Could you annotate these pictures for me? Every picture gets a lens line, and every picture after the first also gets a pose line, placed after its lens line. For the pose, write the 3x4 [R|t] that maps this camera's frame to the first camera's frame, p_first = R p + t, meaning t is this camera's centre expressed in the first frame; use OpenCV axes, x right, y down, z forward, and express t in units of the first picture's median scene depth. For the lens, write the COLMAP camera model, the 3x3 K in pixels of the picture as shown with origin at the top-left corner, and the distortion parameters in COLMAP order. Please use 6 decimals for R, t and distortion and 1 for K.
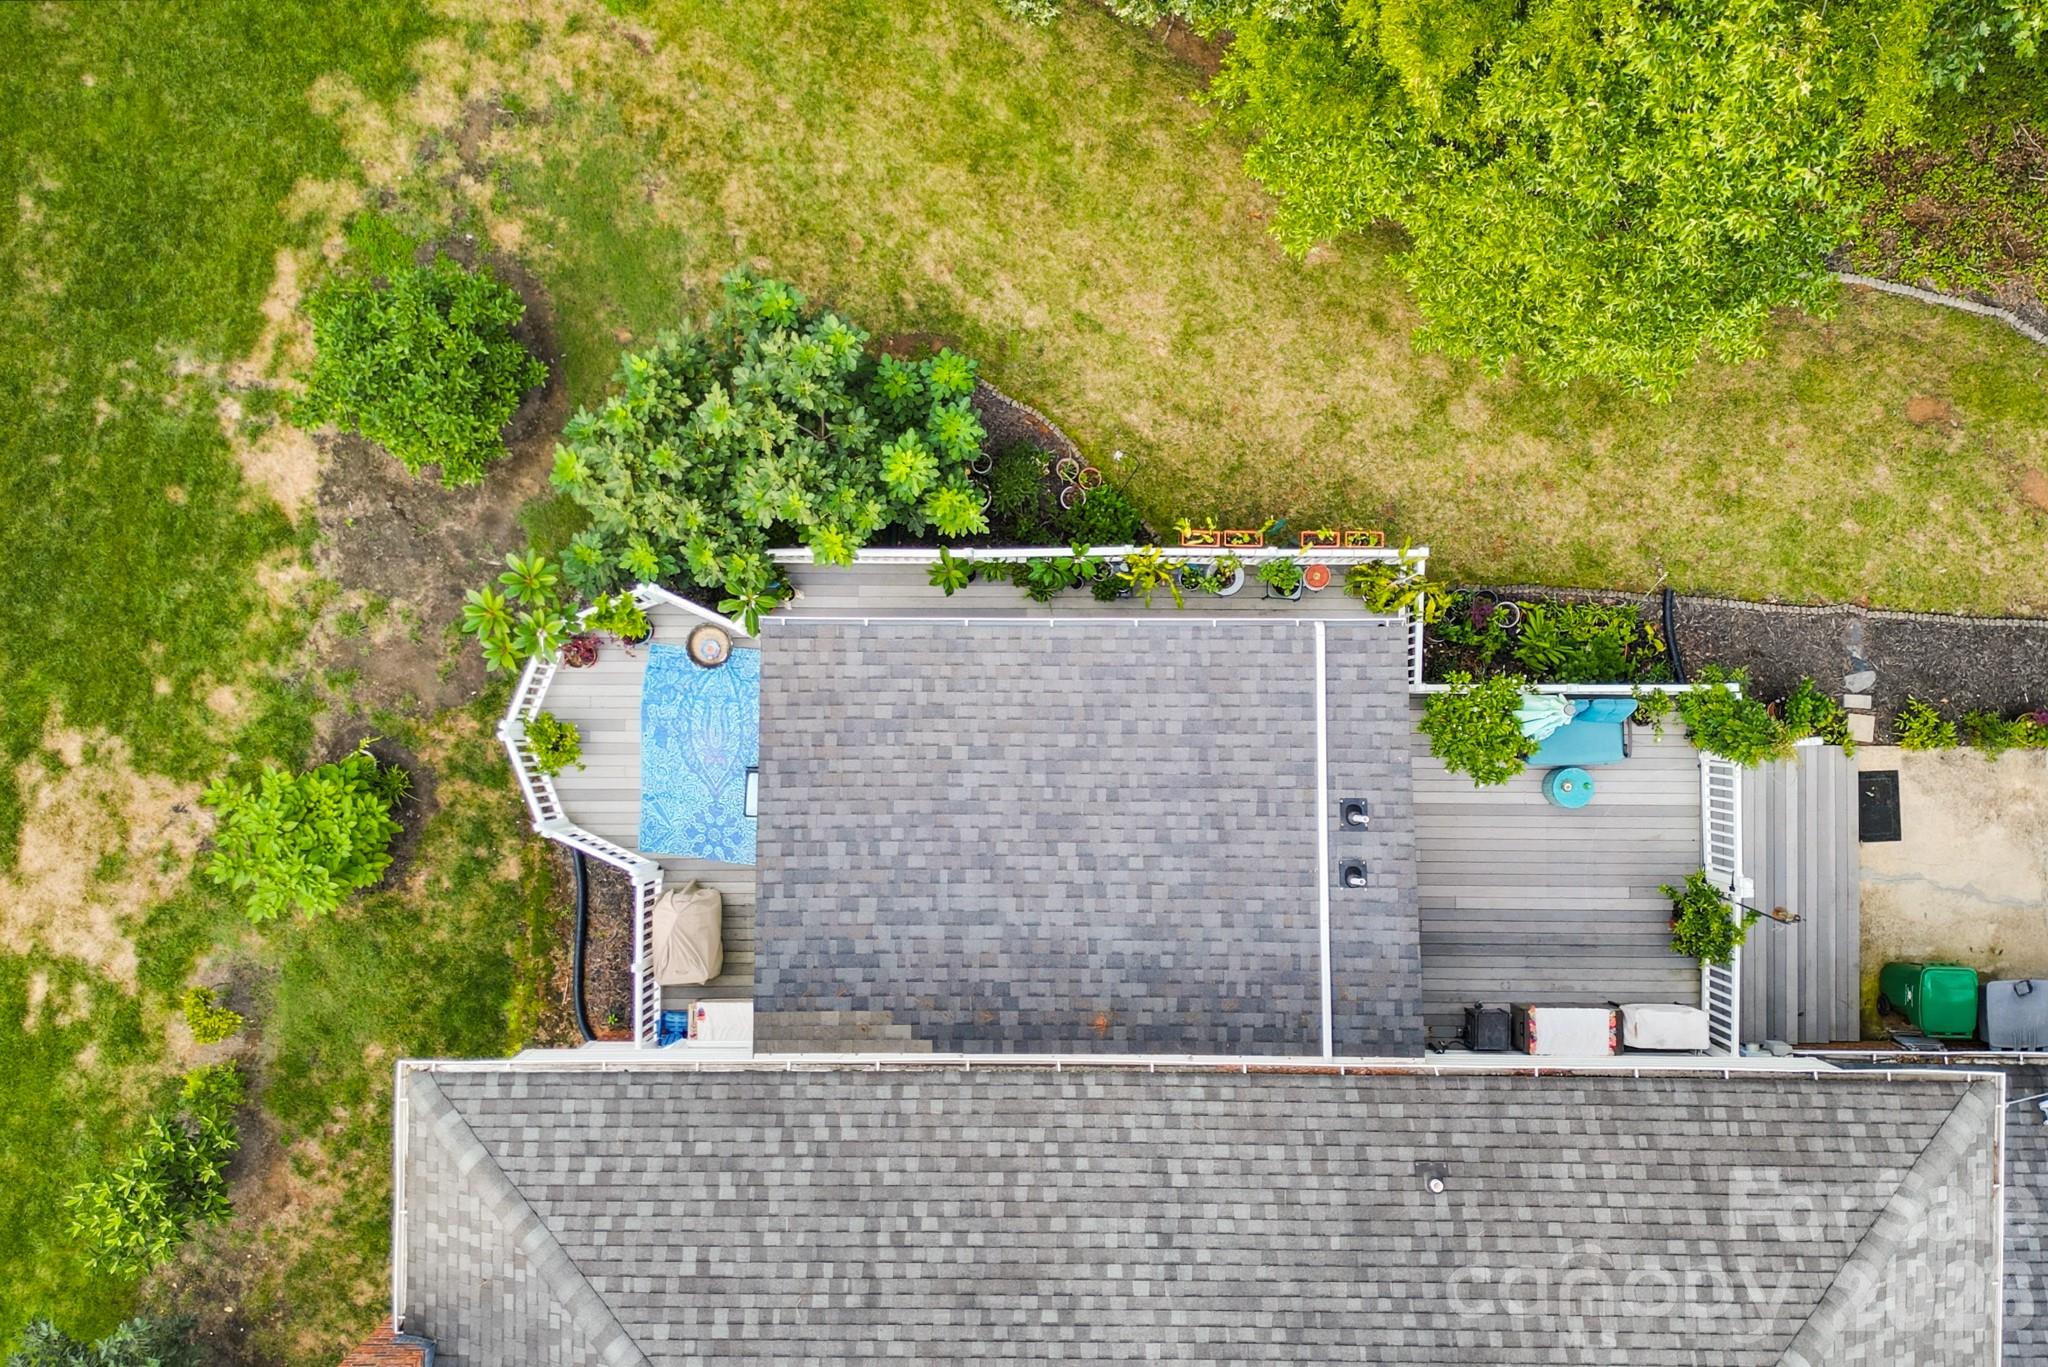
lens RADIAL K [[1676.9, 0, 1019.7], [0, 1676.9, 758.3], [0, 0, 1]] dist [0.090400, -0.120272]
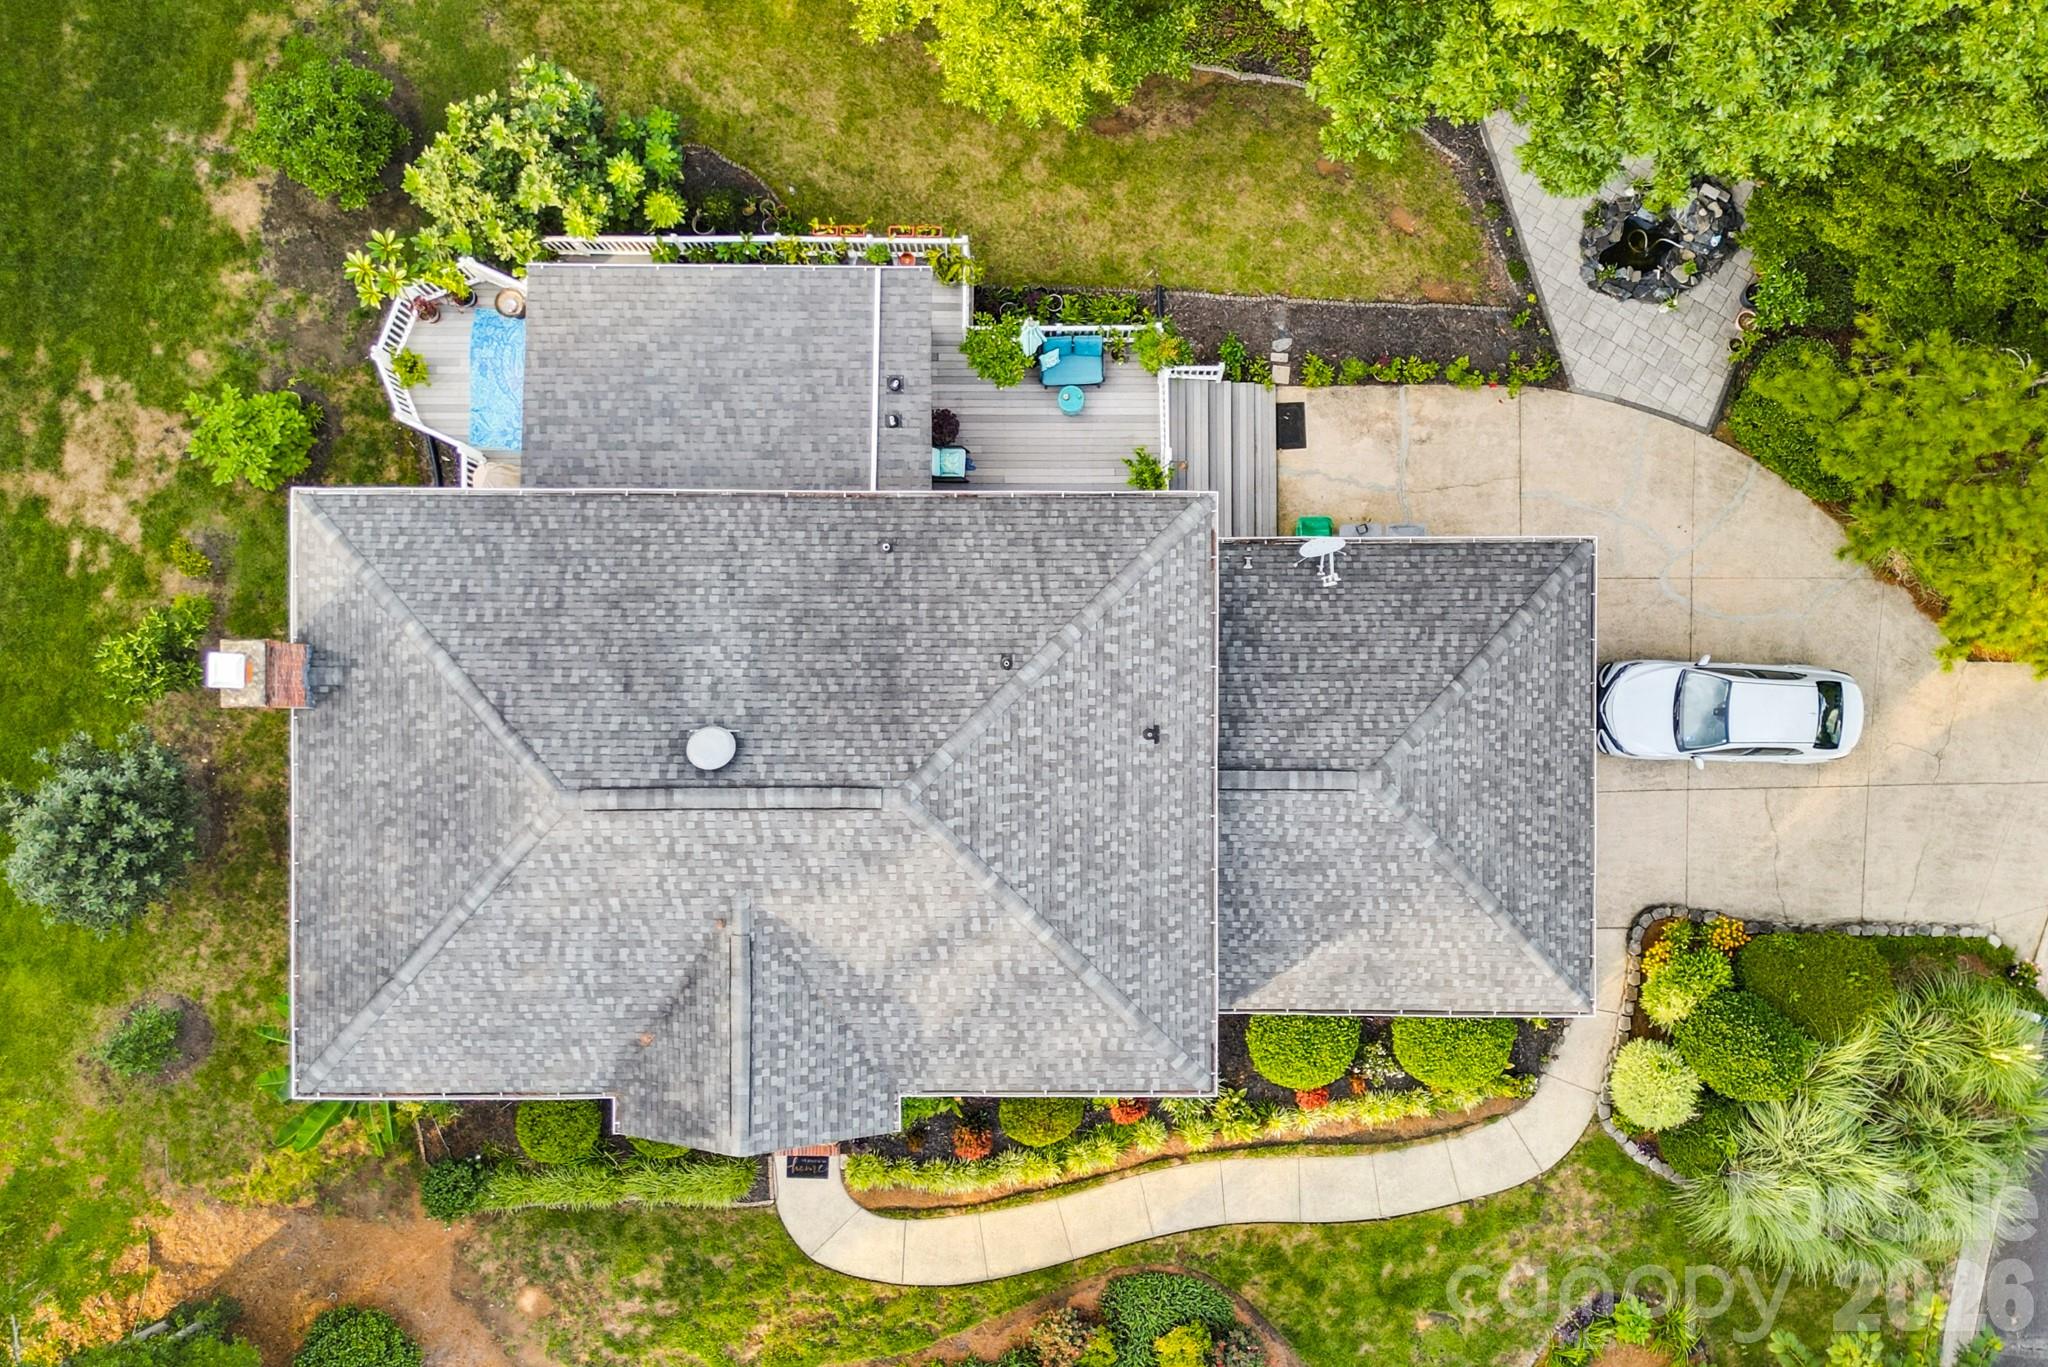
lens RADIAL K [[1599.6, 0, 1014.6], [0, 1599.6, 690.8], [0, 0, 1]] dist [0.096253, -0.122951]
pose [[0.999965, -0.003849, 0.007483, 0.240519], [0.003862, 0.999991, -0.001712, 0.265791], [-0.007477, 0.001741, 0.999971, -0.441201]]
